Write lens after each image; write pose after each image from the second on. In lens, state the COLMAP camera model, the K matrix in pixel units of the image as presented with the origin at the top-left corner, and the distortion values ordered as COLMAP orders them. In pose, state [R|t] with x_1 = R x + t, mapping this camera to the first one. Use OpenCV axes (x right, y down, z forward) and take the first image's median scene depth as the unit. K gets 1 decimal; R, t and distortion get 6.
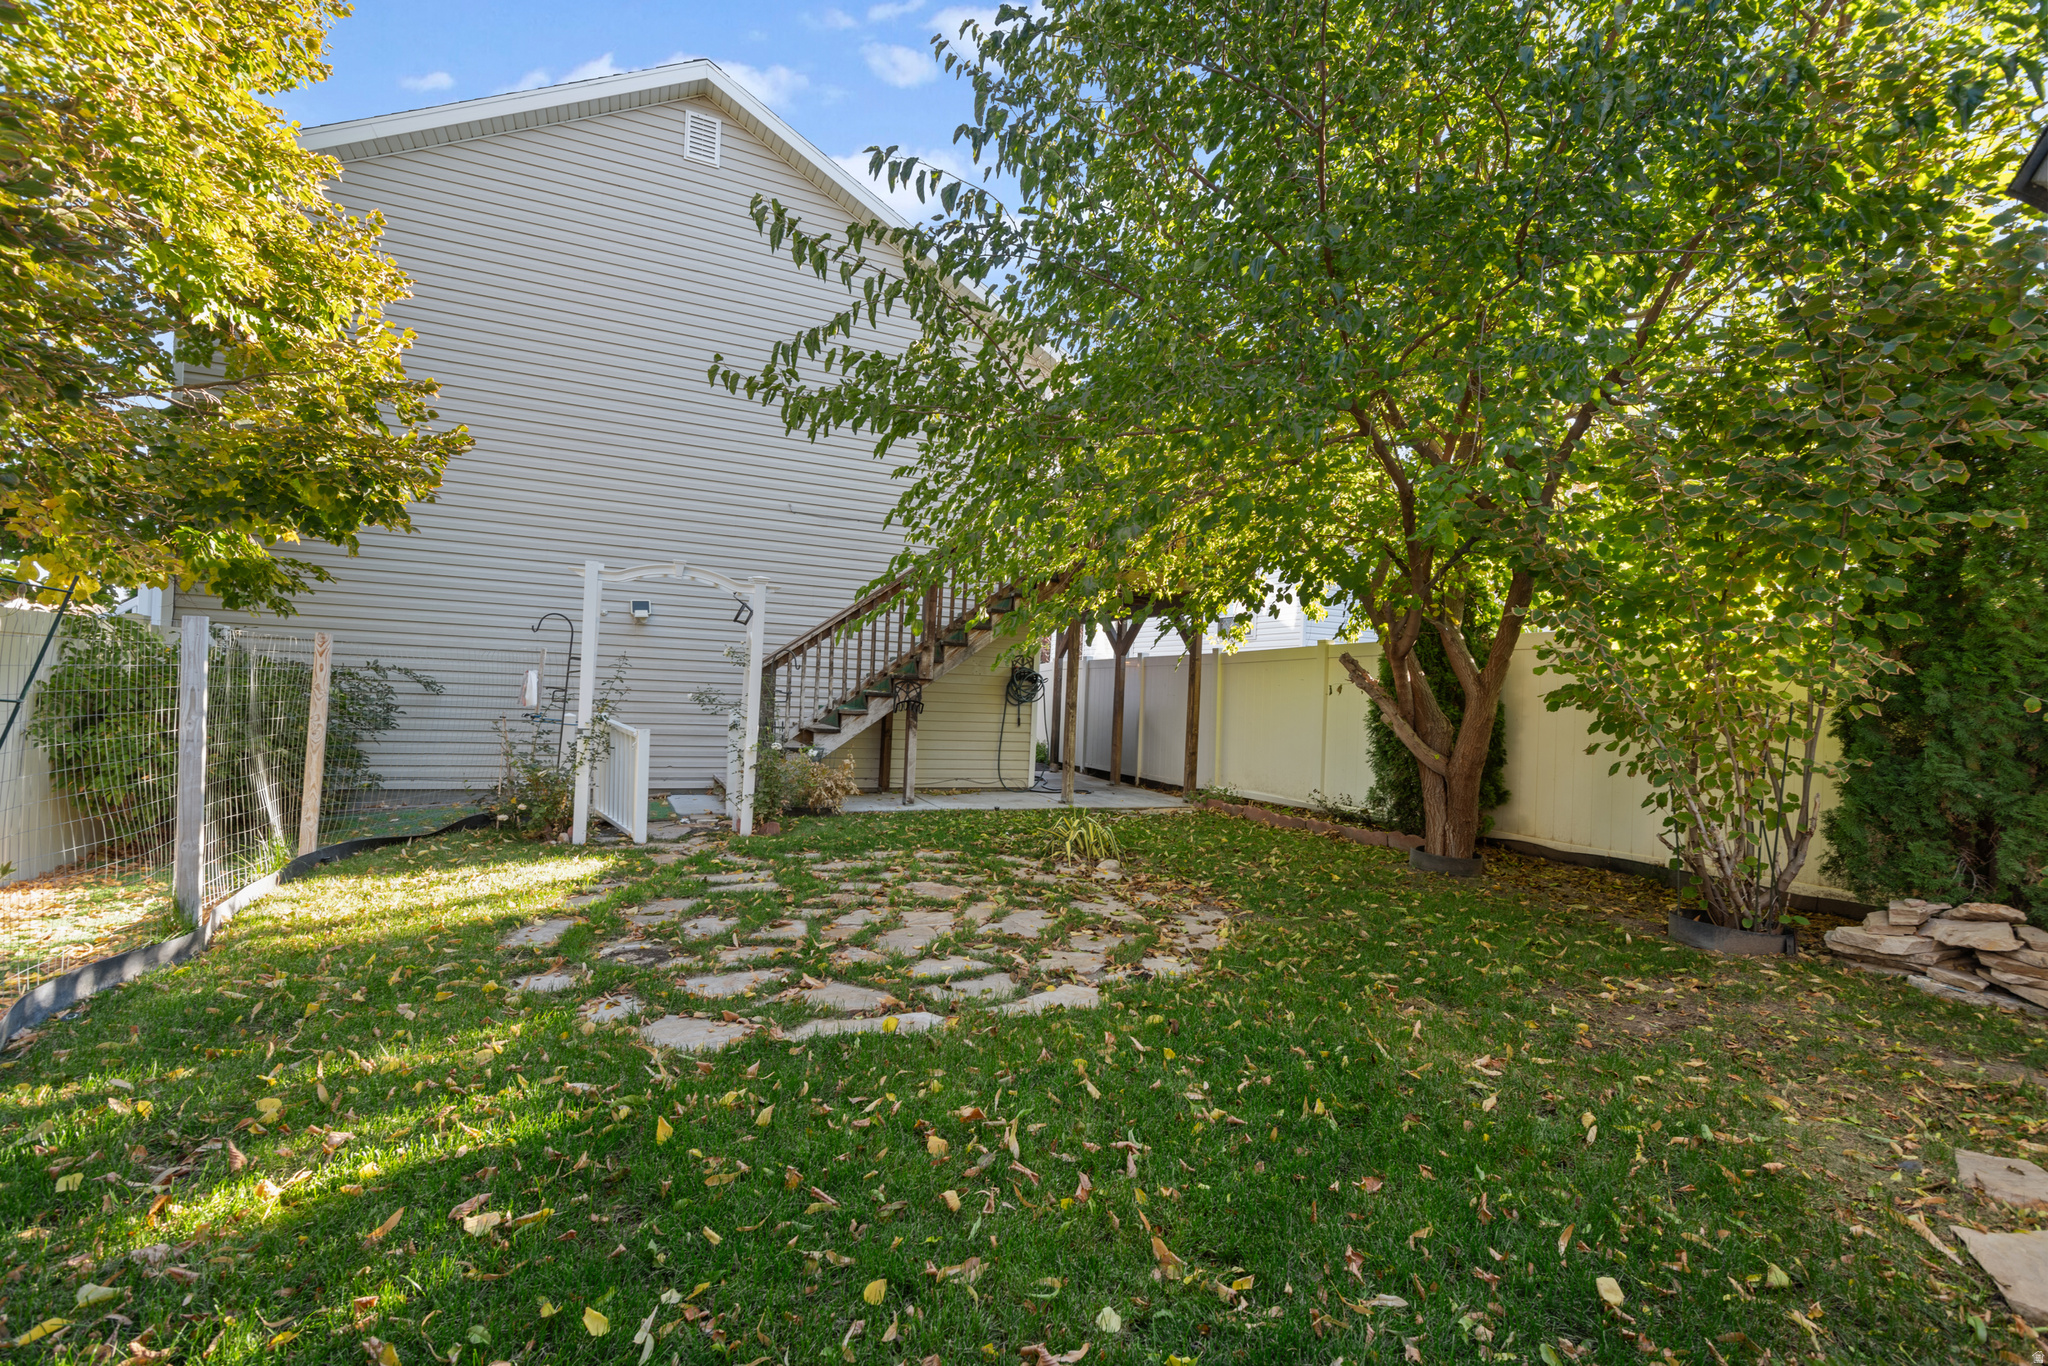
lens RADIAL K [[914.9, 0, 1016.6], [0, 914.9, 702.5], [0, 0, 1]] dist [0.037087, -0.019315]
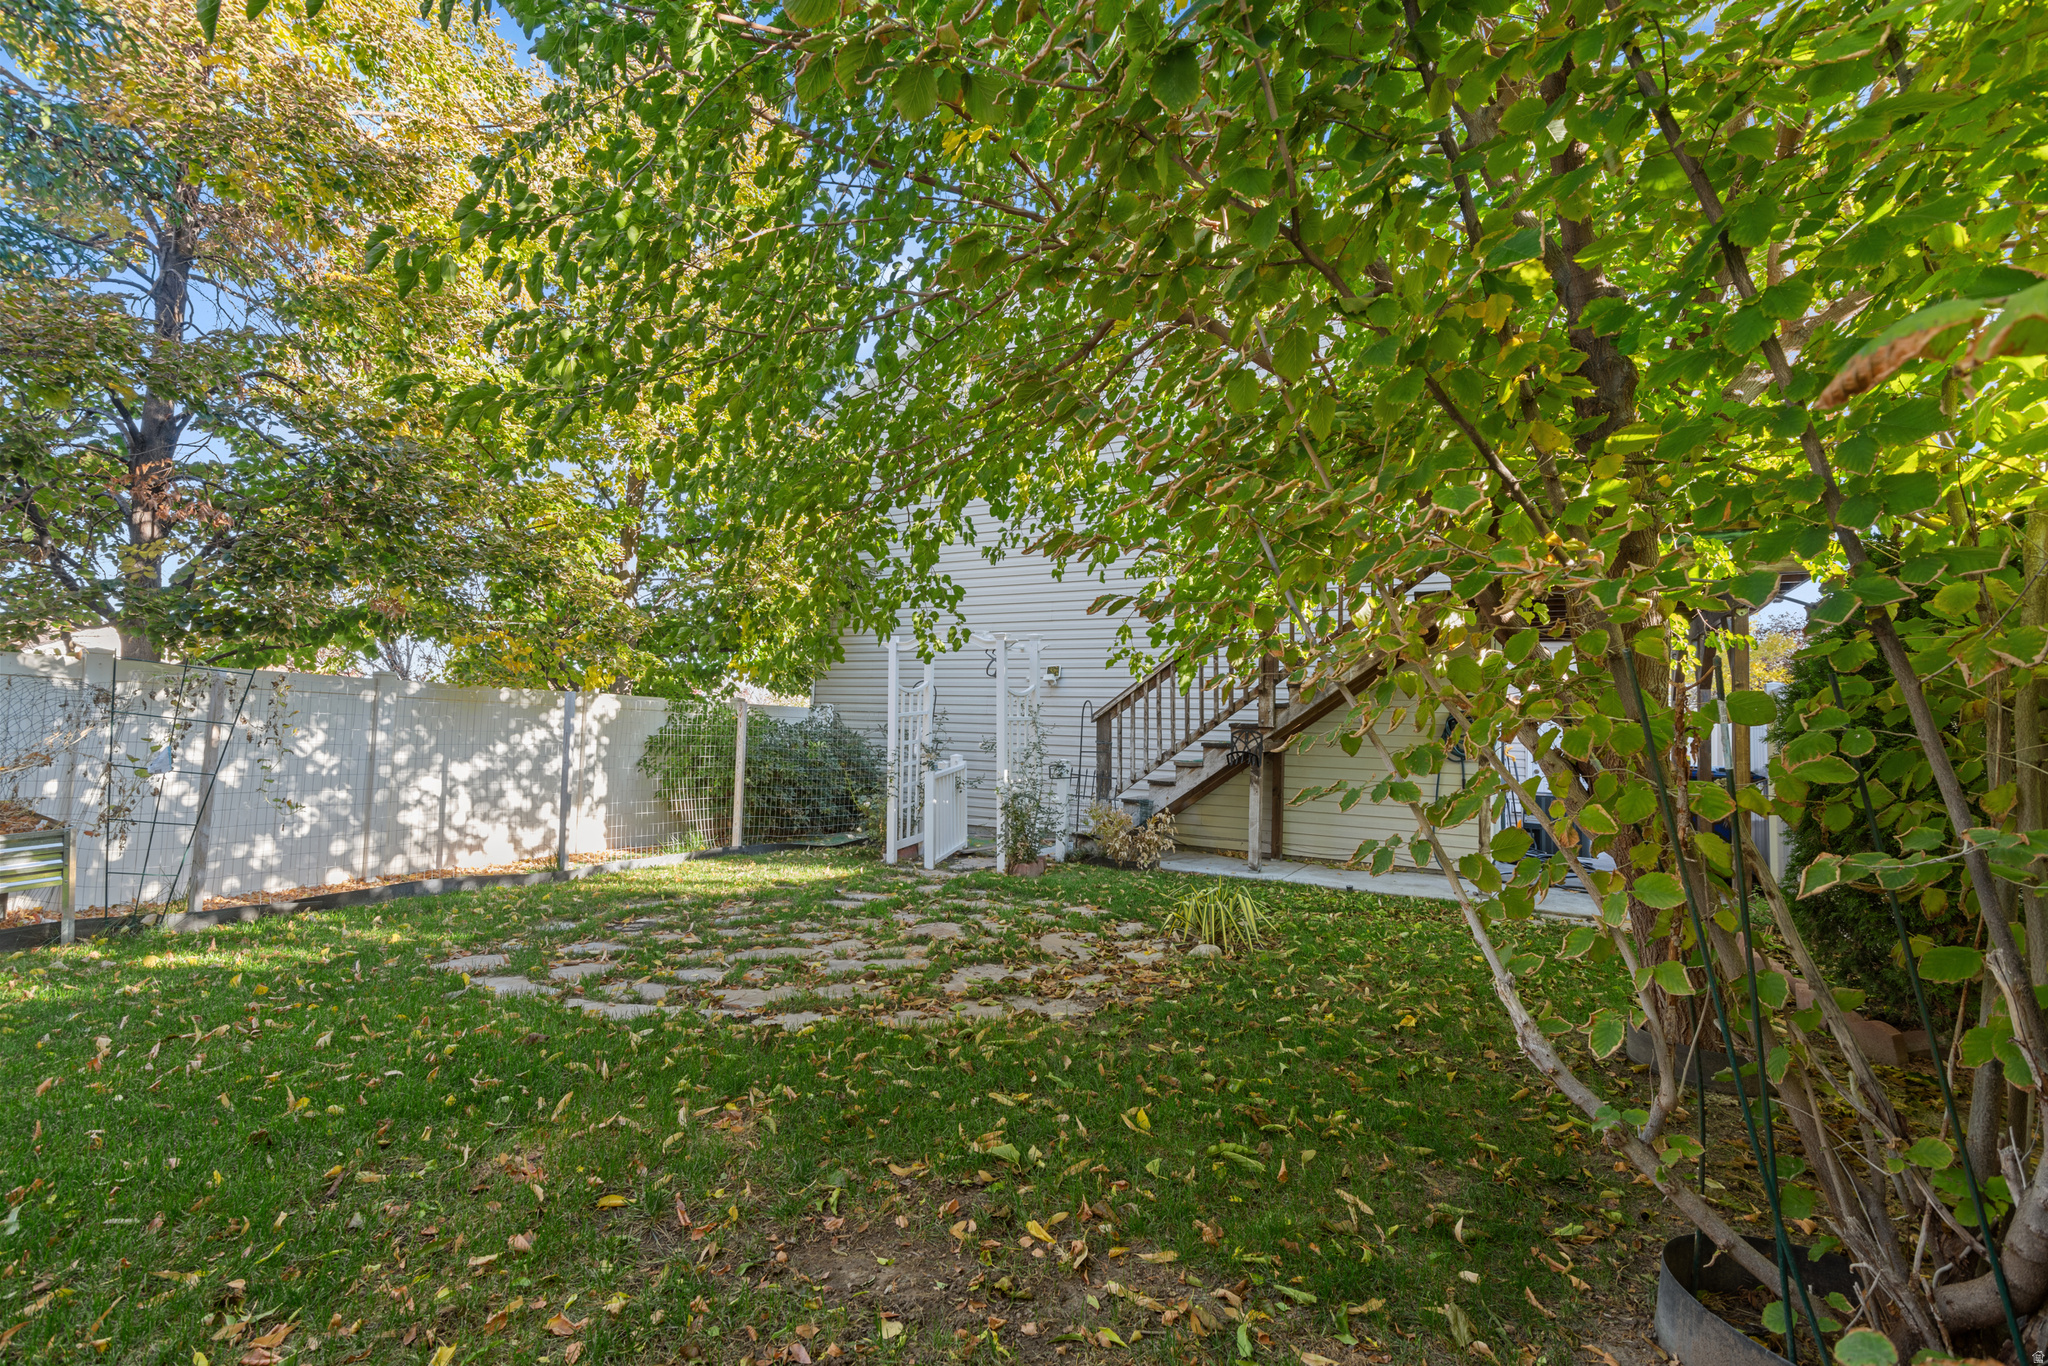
lens RADIAL K [[914.9, 0, 1016.6], [0, 914.9, 702.5], [0, 0, 1]] dist [0.037087, -0.019315]
pose [[0.604064, -0.048761, -0.795442, 0.887751], [-0.019830, 0.996898, -0.076169, 0.041093], [0.796689, 0.061784, 0.601223, 0.549358]]
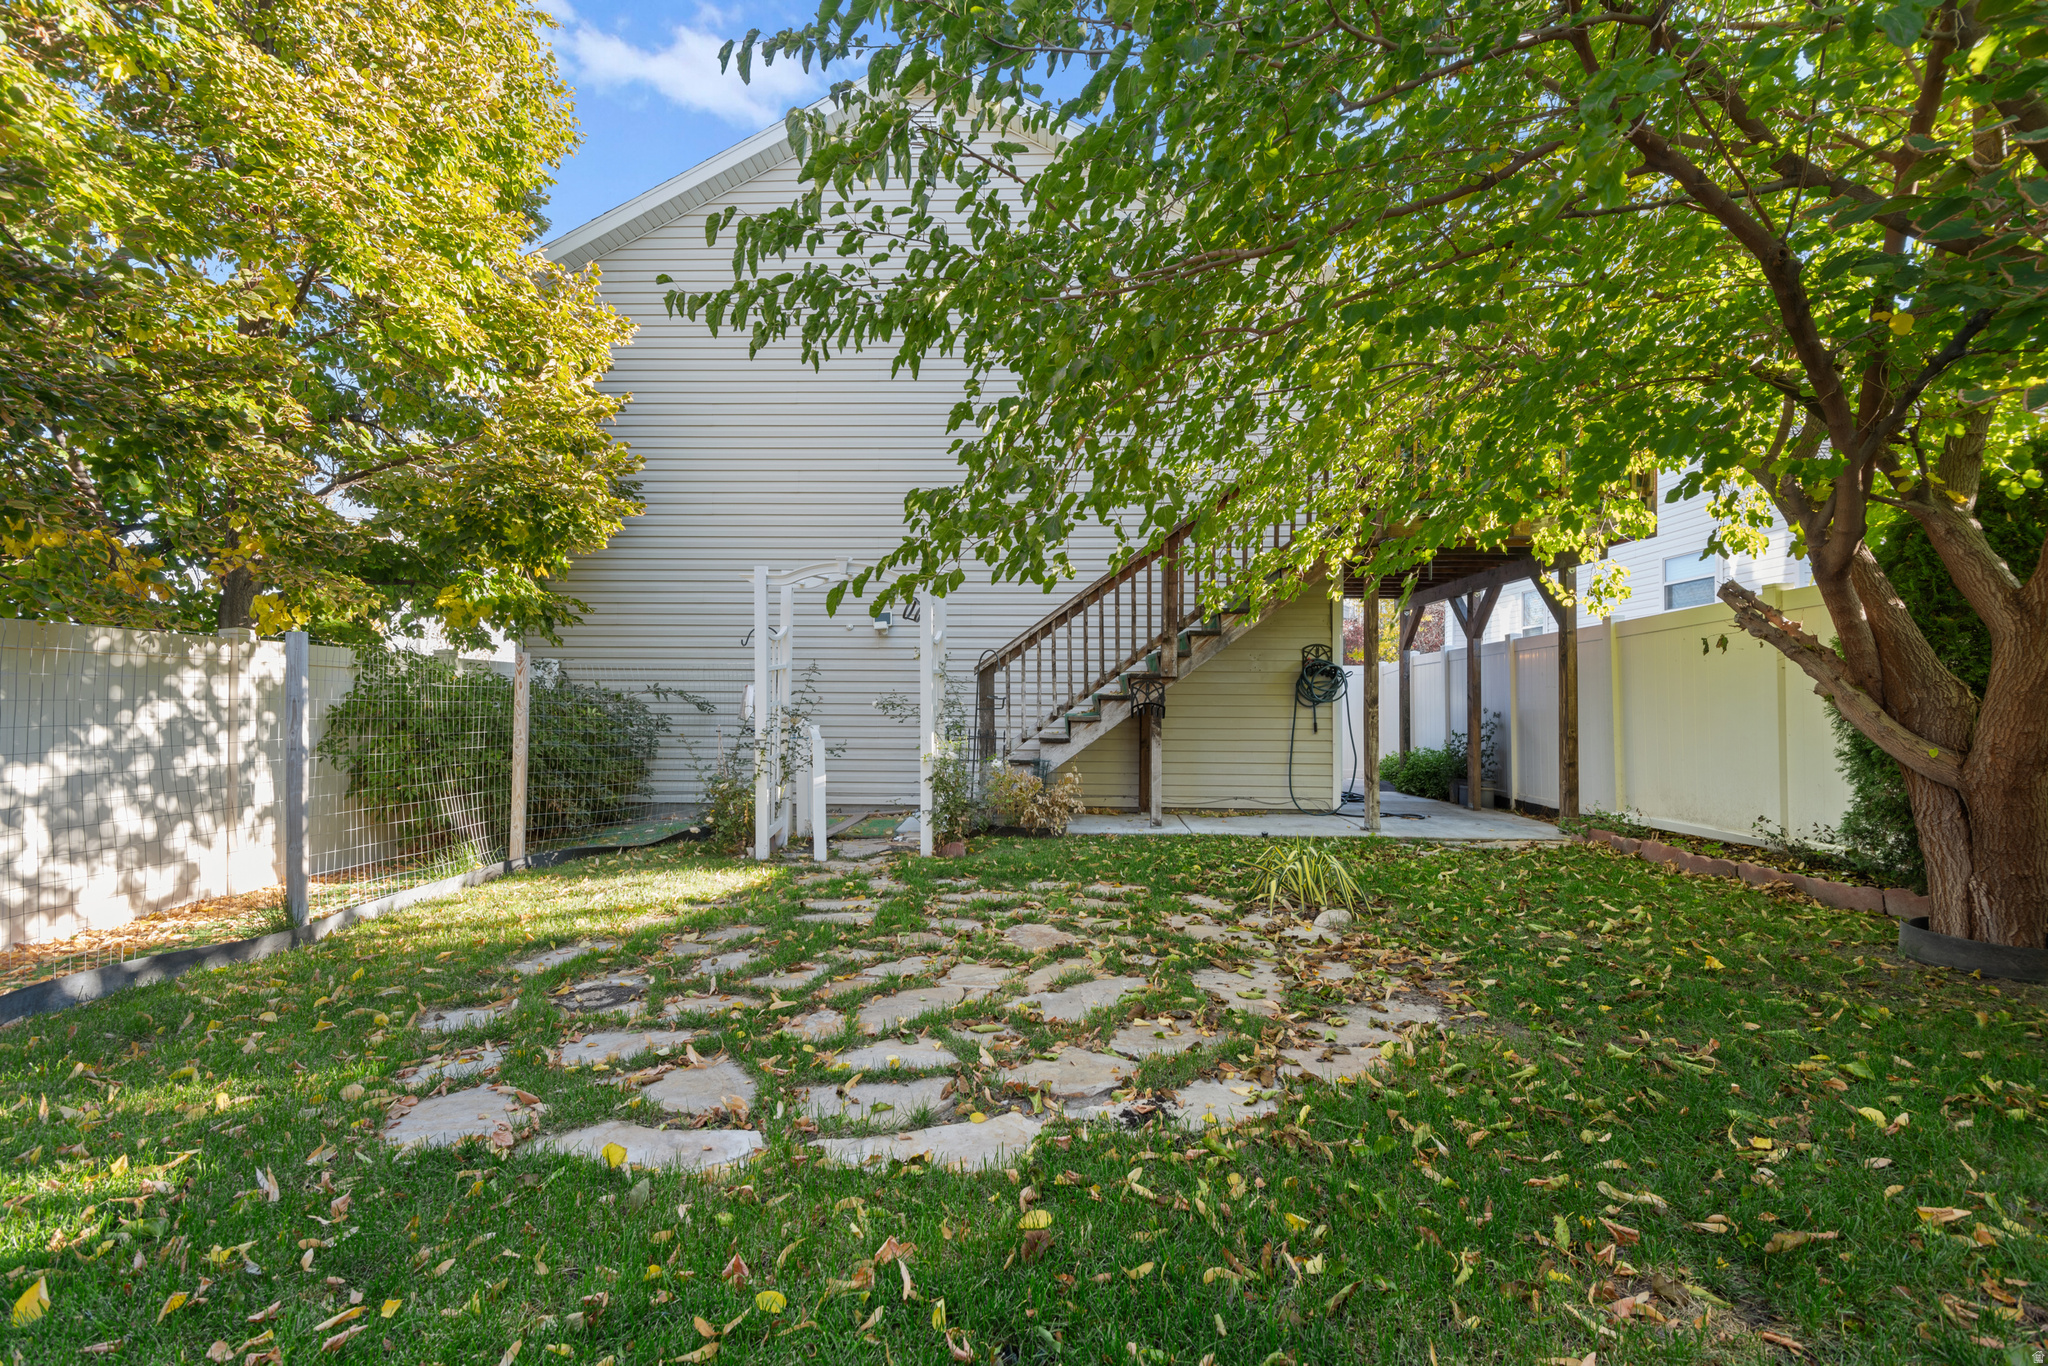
lens RADIAL K [[914.9, 0, 1016.6], [0, 914.9, 702.5], [0, 0, 1]] dist [0.037087, -0.019315]
pose [[0.896597, -0.041210, -0.440927, 0.282732], [0.029651, 0.999013, -0.033076, 0.041140], [0.441855, 0.016582, 0.896933, 0.361036]]
